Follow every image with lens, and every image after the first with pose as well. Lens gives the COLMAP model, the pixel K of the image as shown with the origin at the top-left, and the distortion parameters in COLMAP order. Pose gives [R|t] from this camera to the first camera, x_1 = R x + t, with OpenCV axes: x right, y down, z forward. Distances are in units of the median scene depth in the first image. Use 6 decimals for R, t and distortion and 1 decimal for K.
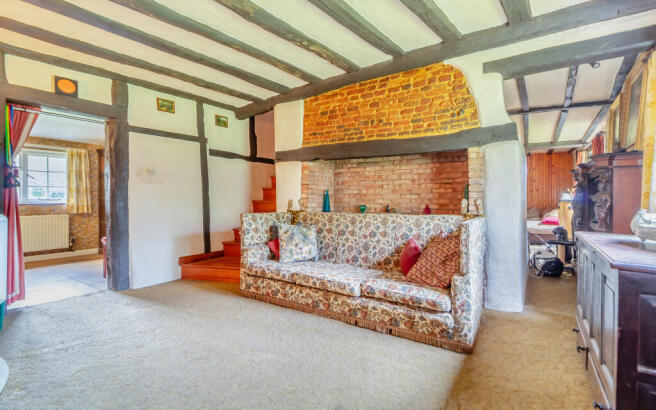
lens RADIAL K [[305.8, 0, 331.2], [0, 305.8, 203.2], [0, 0, 1]] dist [-0.001181, -0.000555]
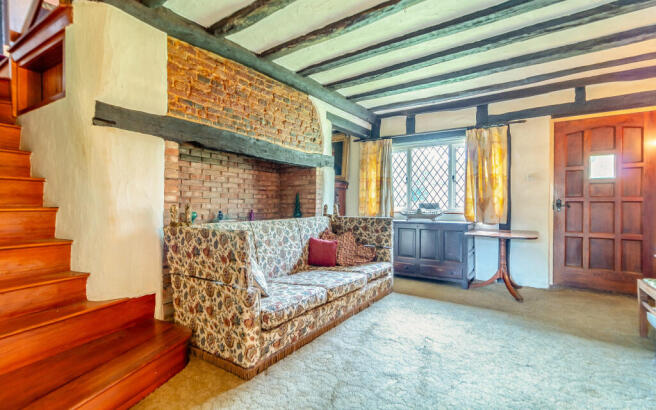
lens RADIAL K [[305.8, 0, 331.5], [0, 305.8, 205.9], [0, 0, 1]] dist [-0.001181, -0.000555]
pose [[0.010314, -0.002152, 0.999944, -0.716459], [0.015004, 0.999885, 0.001997, -0.005940], [-0.999834, 0.014982, 0.010345, 0.718012]]
